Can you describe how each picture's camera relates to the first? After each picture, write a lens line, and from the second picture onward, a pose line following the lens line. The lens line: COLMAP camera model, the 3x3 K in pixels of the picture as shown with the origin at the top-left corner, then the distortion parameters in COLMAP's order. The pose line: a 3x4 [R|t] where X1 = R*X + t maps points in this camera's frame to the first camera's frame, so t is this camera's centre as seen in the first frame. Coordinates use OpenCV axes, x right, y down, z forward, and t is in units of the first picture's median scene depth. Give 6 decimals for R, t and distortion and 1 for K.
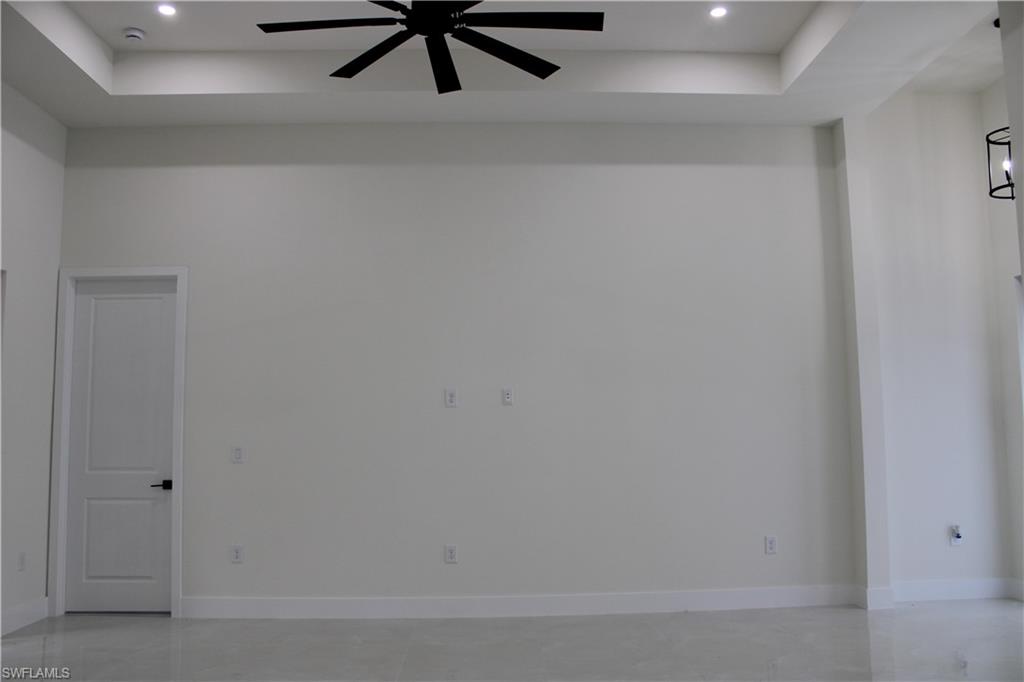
lens RADIAL K [[850.7, 0, 512.0], [0, 850.7, 341.0], [0, 0, 1]] dist [-0.169224, 0.179985]
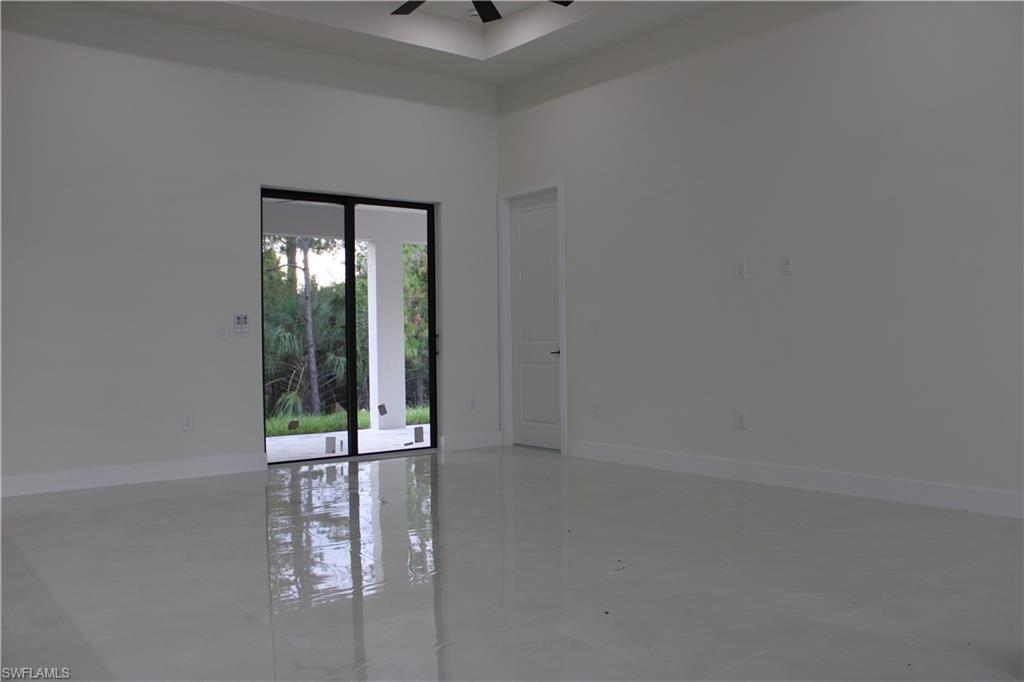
lens RADIAL K [[850.7, 0, 512.0], [0, 850.7, 341.0], [0, 0, 1]] dist [-0.169224, 0.179985]
pose [[0.605456, 0.007040, -0.795848, 0.587919], [0.100823, 0.991226, 0.085472, 0.036911], [0.789467, -0.131989, 0.599434, 0.159008]]
